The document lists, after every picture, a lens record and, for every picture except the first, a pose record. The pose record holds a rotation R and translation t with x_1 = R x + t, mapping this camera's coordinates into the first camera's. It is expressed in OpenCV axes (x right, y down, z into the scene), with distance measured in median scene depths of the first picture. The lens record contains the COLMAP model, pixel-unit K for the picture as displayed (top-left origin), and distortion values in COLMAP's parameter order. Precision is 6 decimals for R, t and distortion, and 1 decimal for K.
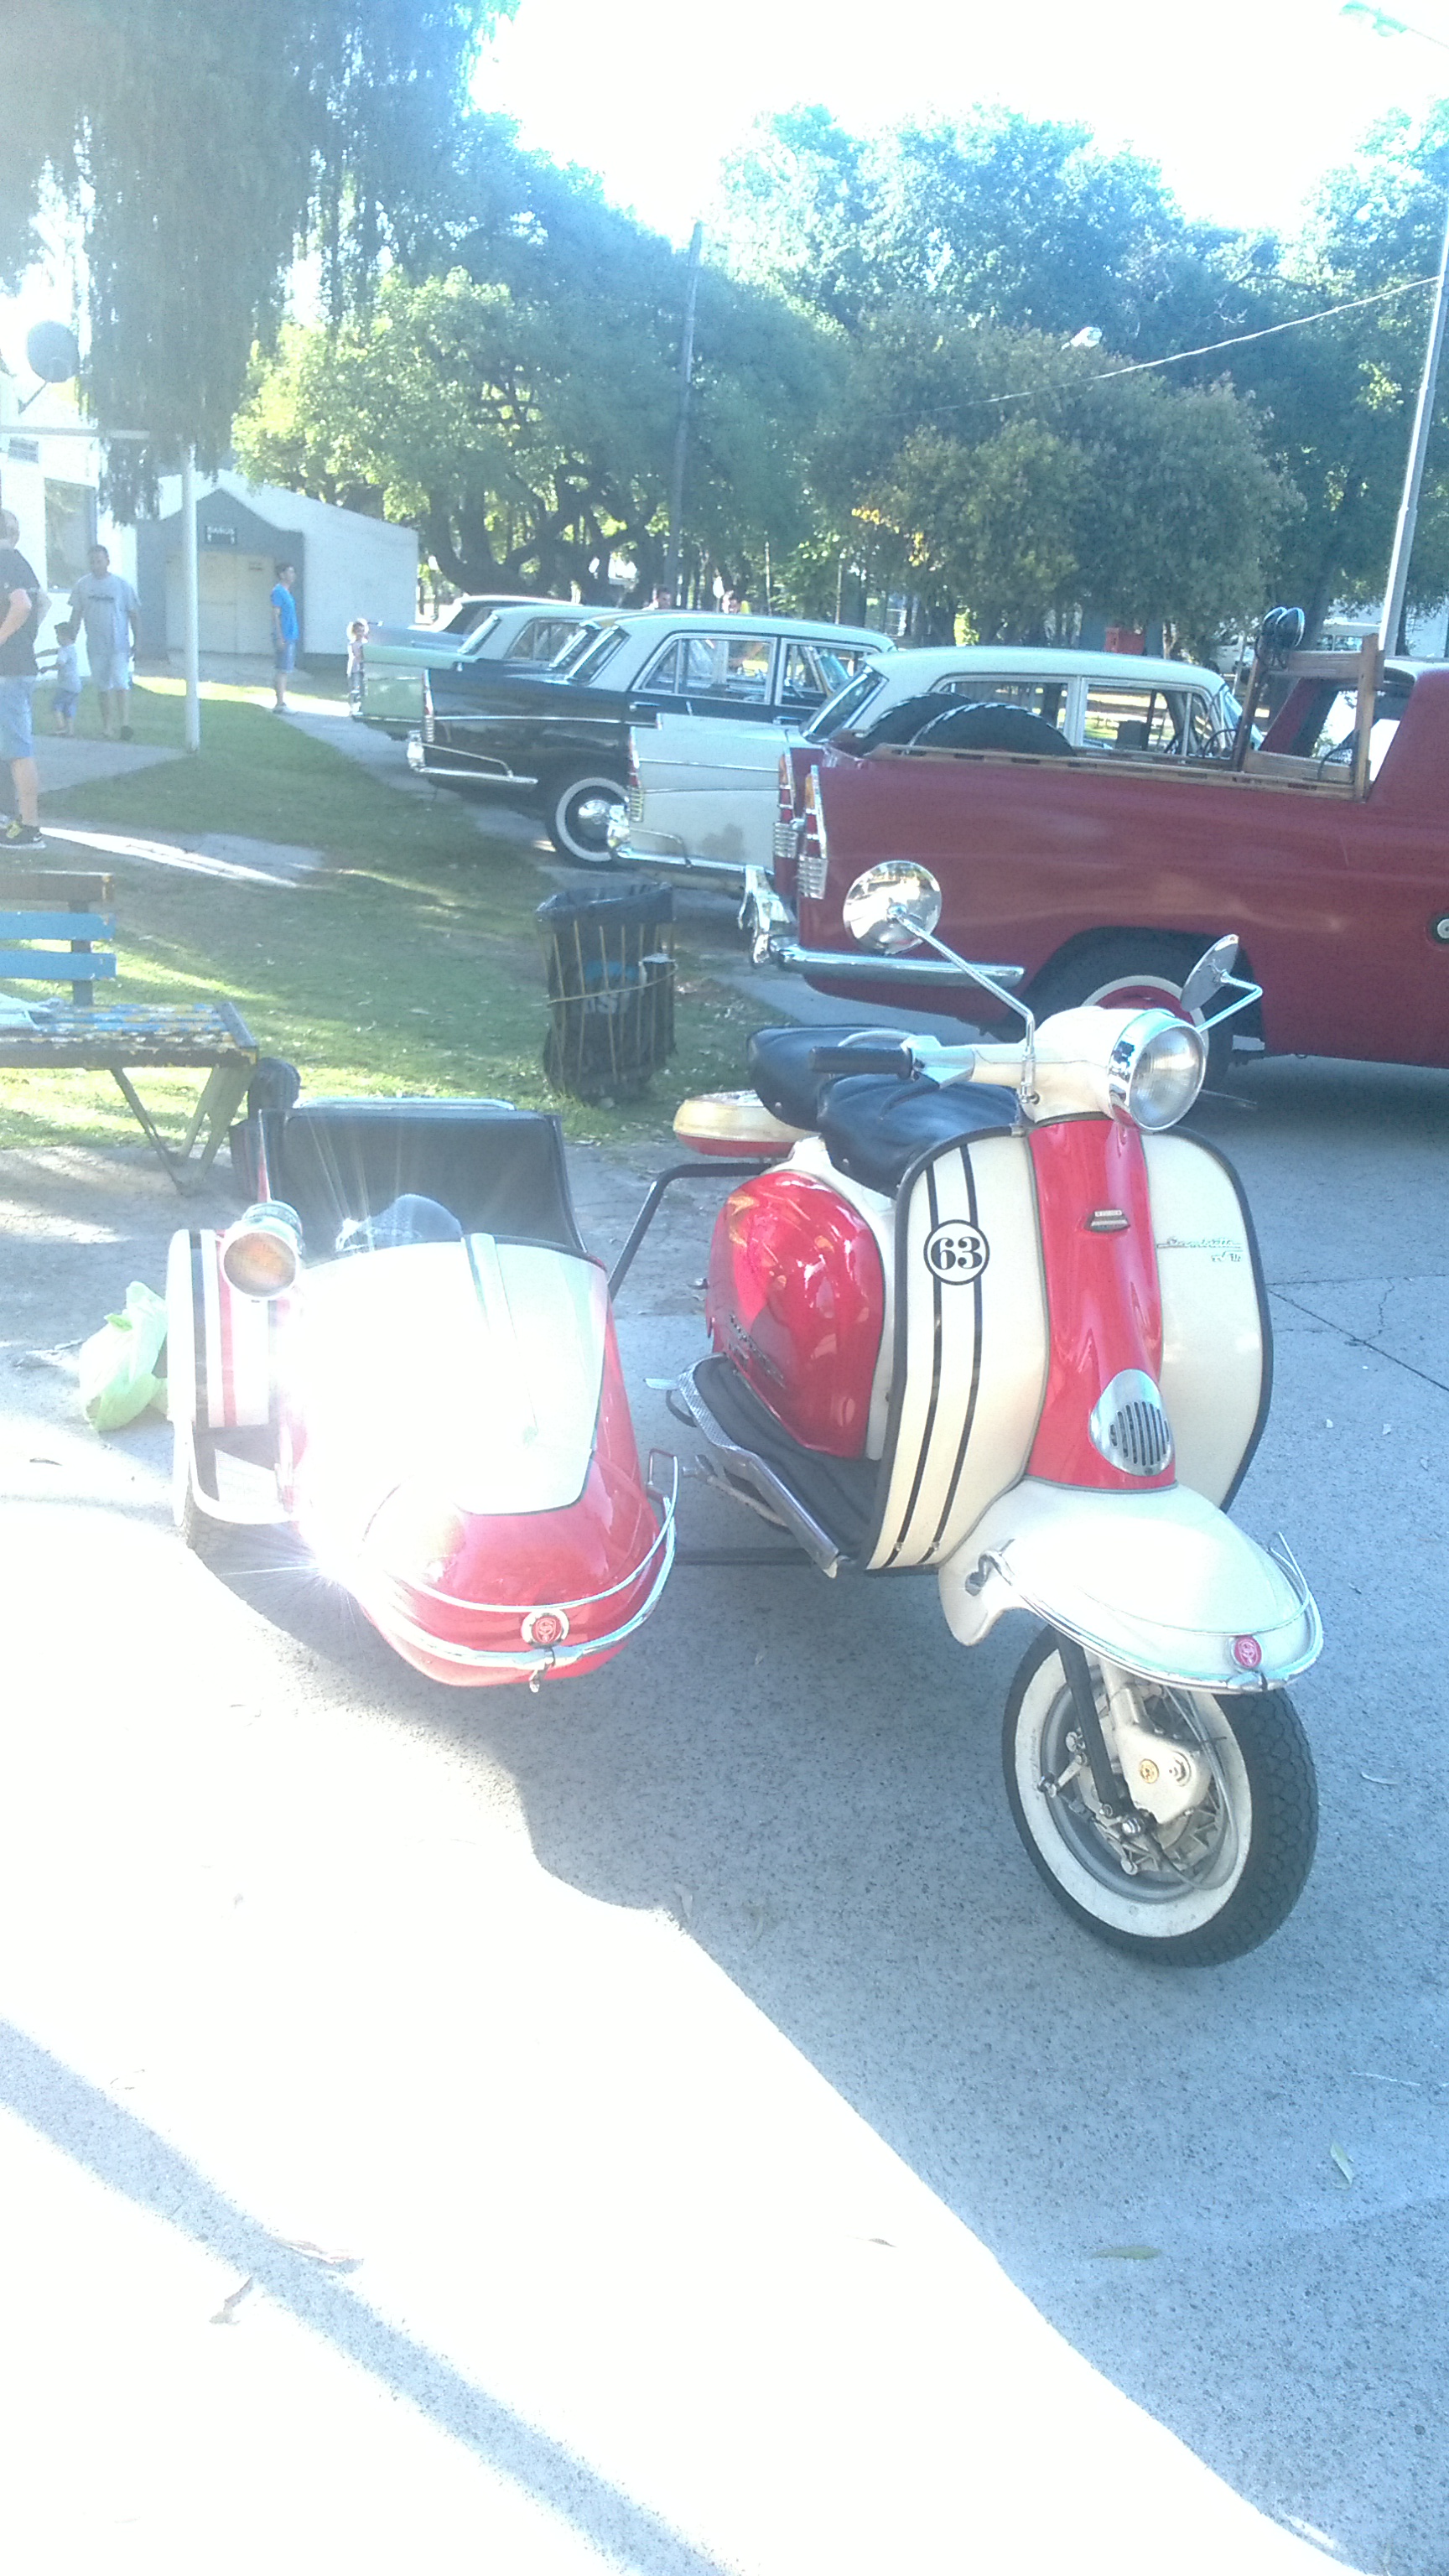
lens RADIAL K [[2007.3, 0, 724.5], [0, 2007.3, 1288.0], [0, 0, 1]] dist [0.053896, -0.148832]
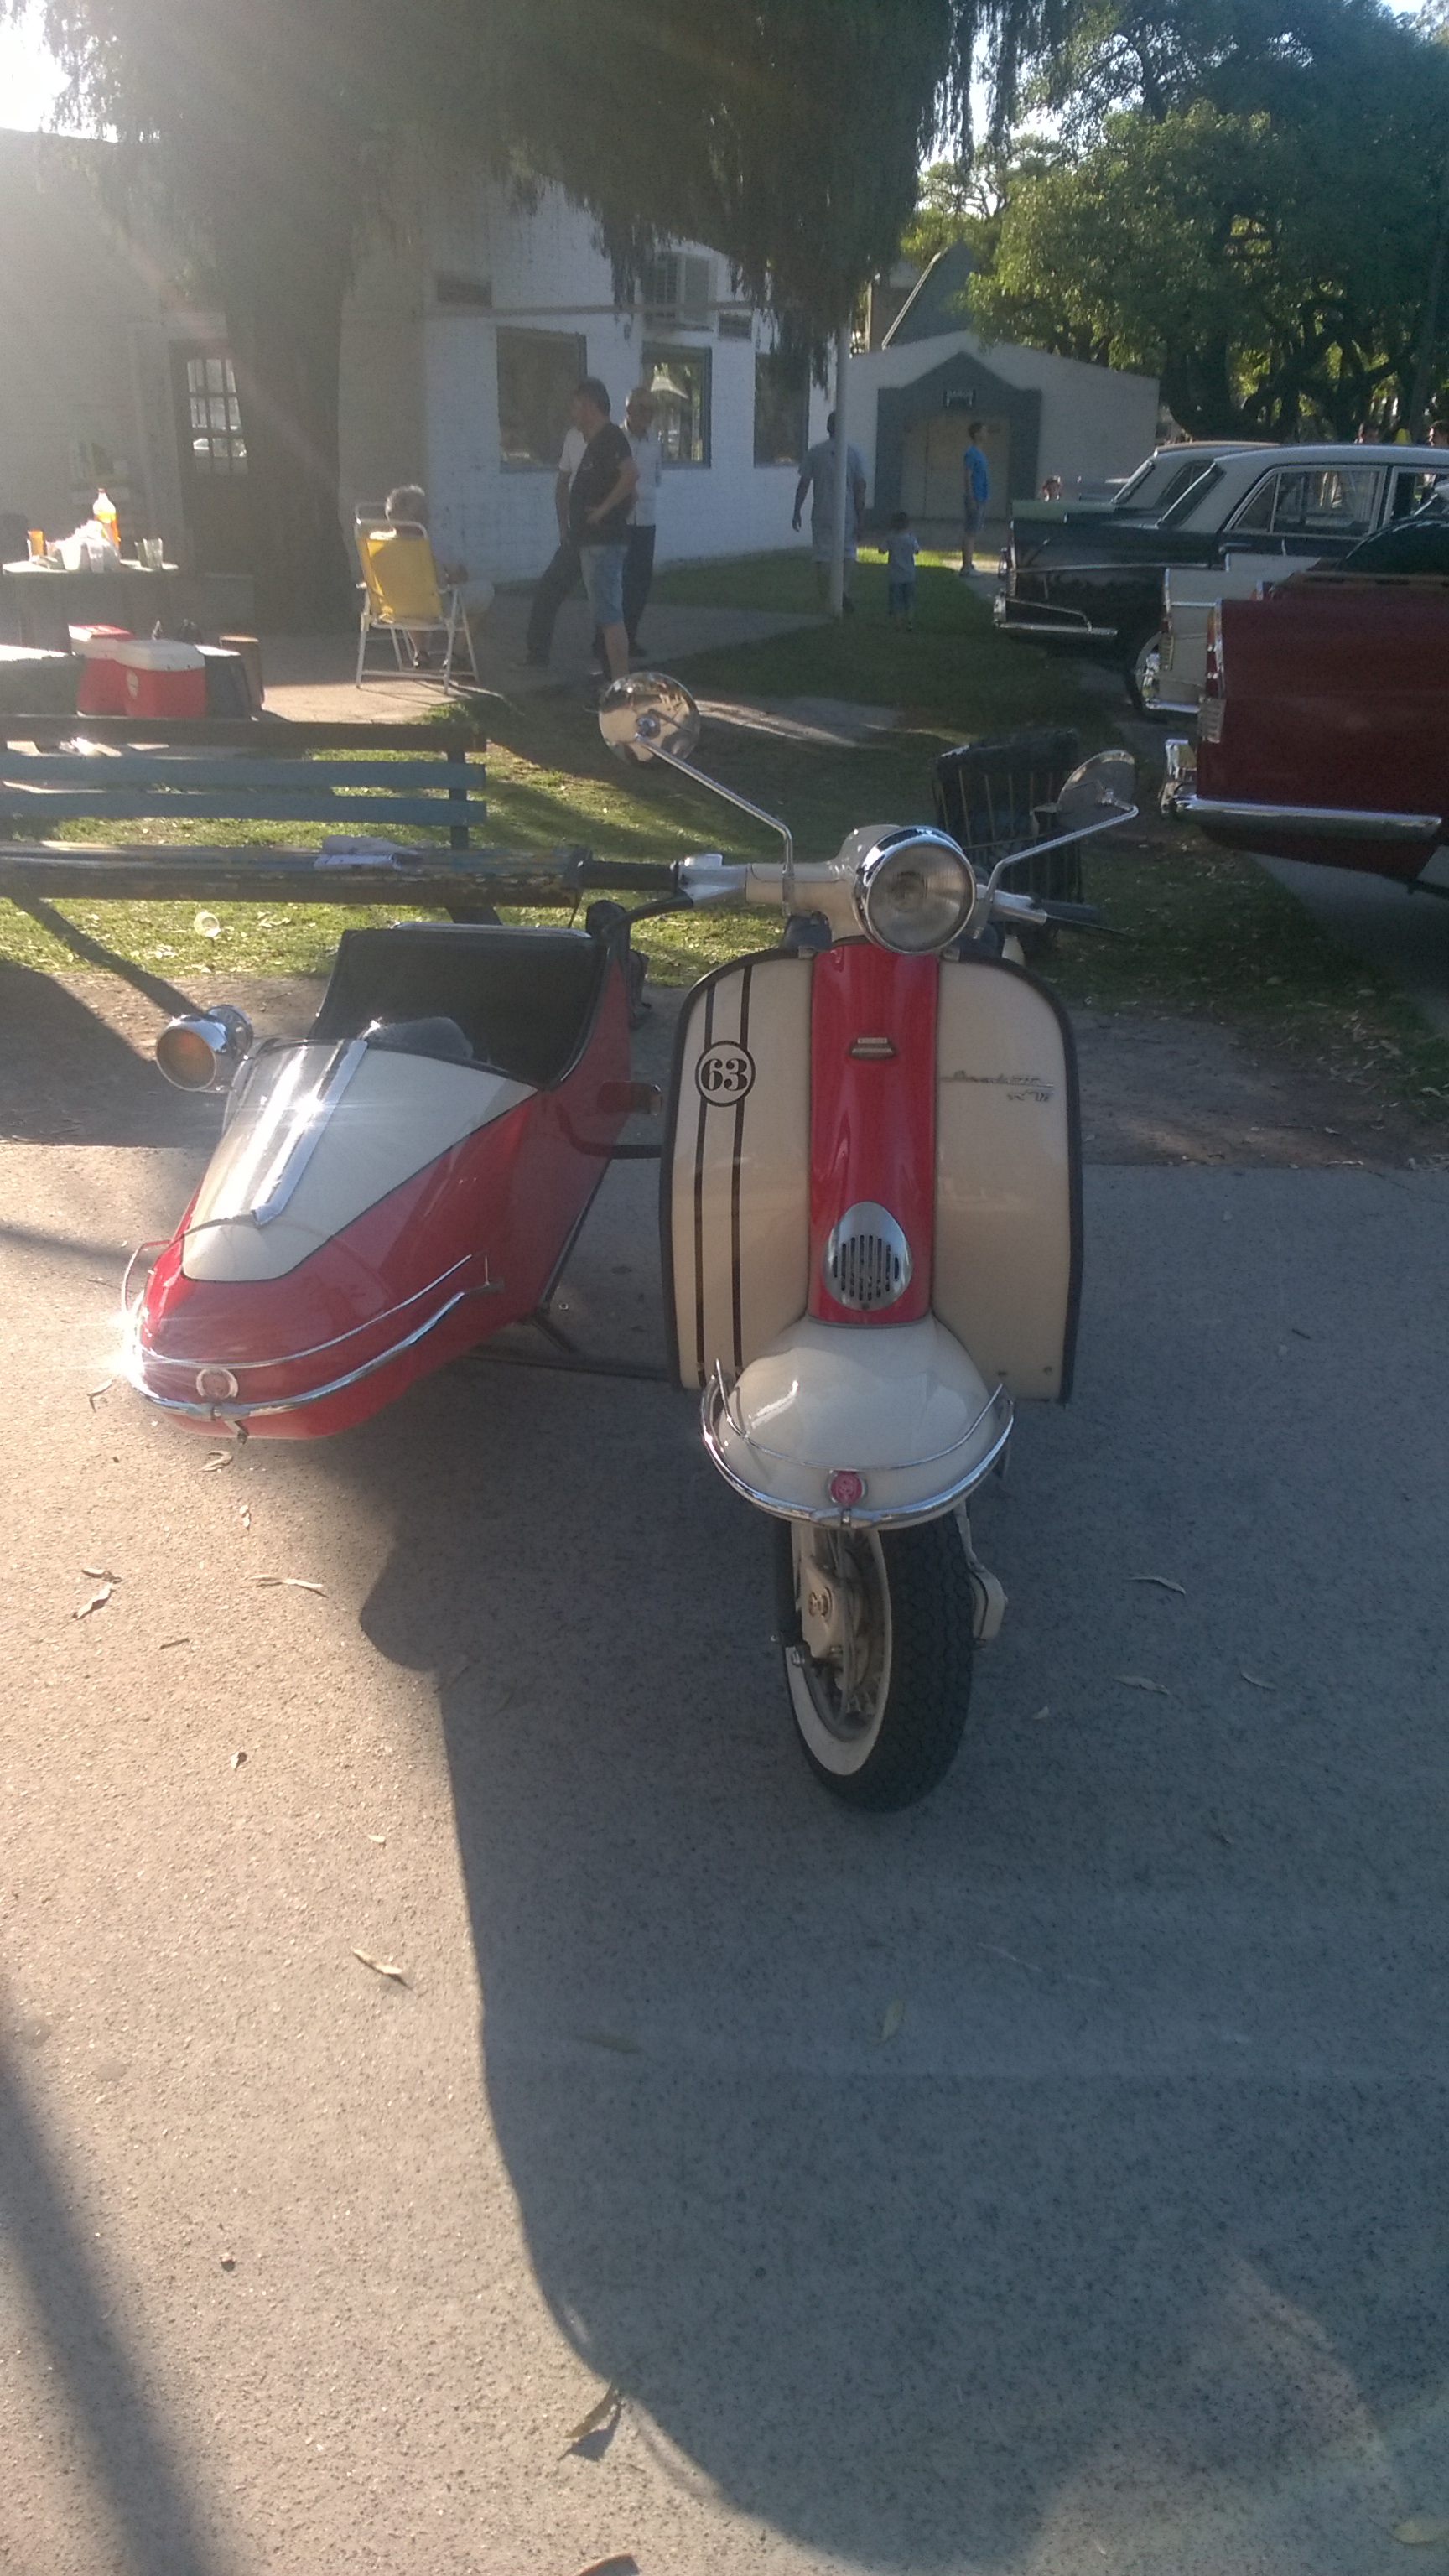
lens RADIAL K [[2007.3, 0, 724.5], [0, 2007.3, 1288.0], [0, 0, 1]] dist [0.053896, -0.148832]
pose [[0.927124, 0.086166, -0.364713, 0.118821], [-0.064040, 0.995321, 0.072357, 0.003876], [0.369242, -0.043728, 0.928304, 0.017792]]
